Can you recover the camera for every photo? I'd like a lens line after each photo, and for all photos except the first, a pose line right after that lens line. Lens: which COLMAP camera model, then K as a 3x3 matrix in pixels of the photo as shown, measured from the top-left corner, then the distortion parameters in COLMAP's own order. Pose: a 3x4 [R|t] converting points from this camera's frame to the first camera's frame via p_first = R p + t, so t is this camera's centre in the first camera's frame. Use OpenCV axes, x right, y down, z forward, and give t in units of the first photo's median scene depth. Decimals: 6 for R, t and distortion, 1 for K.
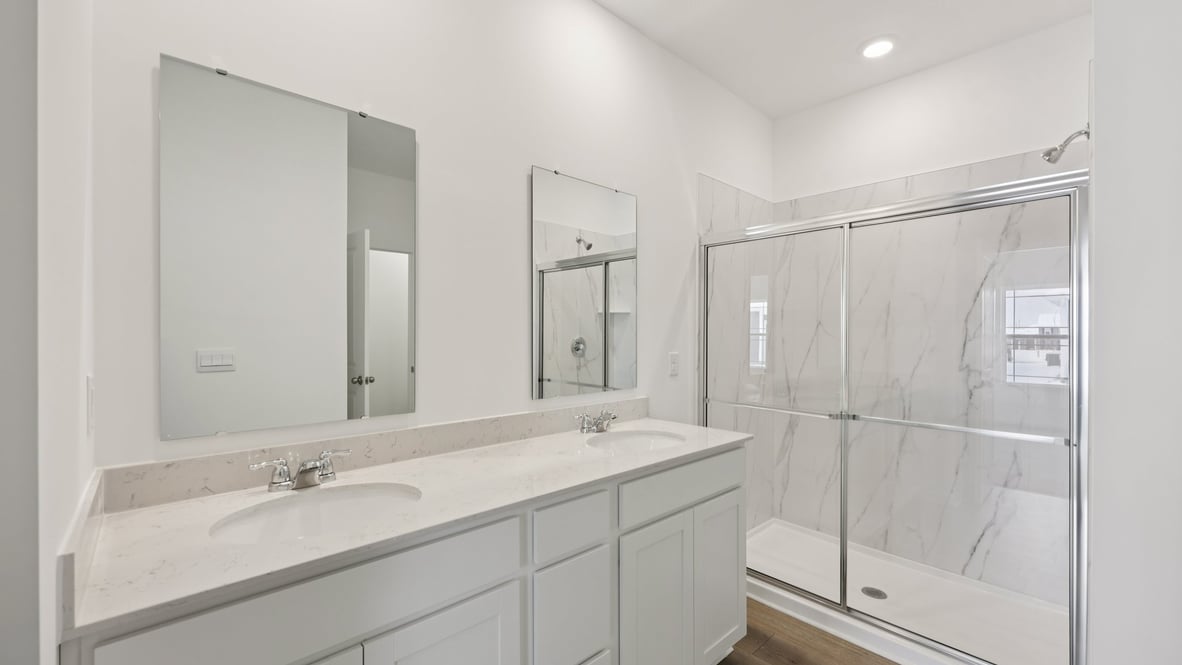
lens RADIAL K [[468.8, 0, 591.0], [0, 468.8, 332.5], [0, 0, 1]] dist [0.011548, 0.000184]
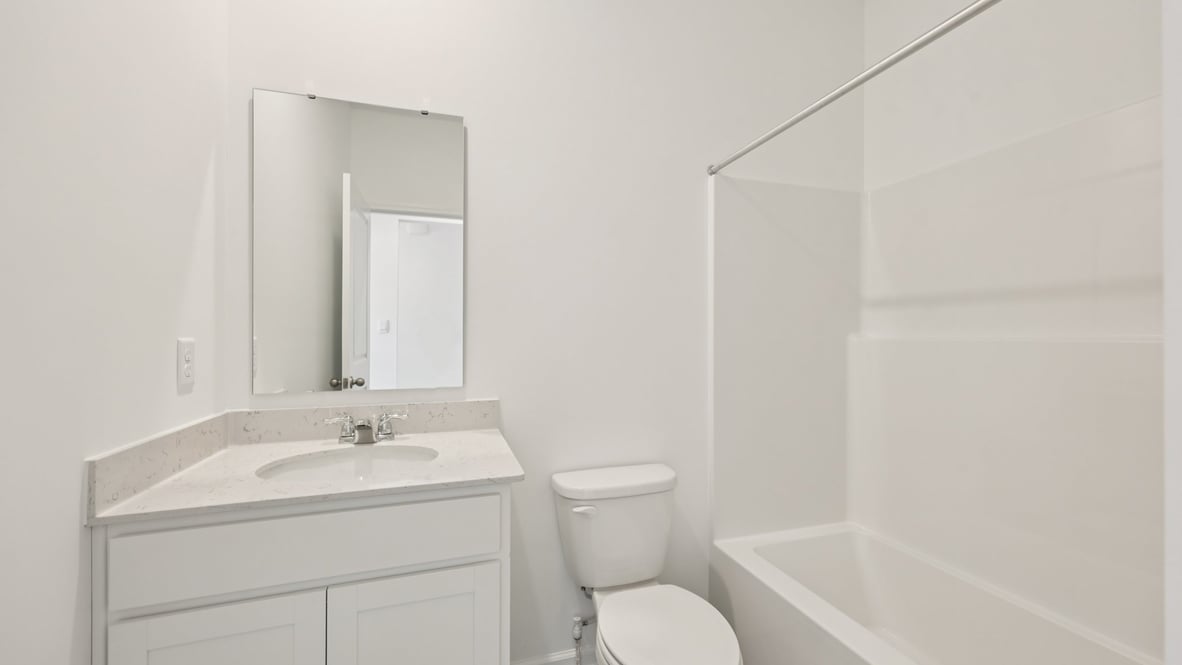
lens RADIAL K [[464.5, 0, 592.6], [0, 464.5, 321.8], [0, 0, 1]] dist [0.000256, 0.000042]
pose [[0.906787, -0.007327, -0.421526, 0.381575], [0.003756, 0.999950, -0.009301, 0.047338], [0.421573, 0.006850, 0.906768, 0.212449]]
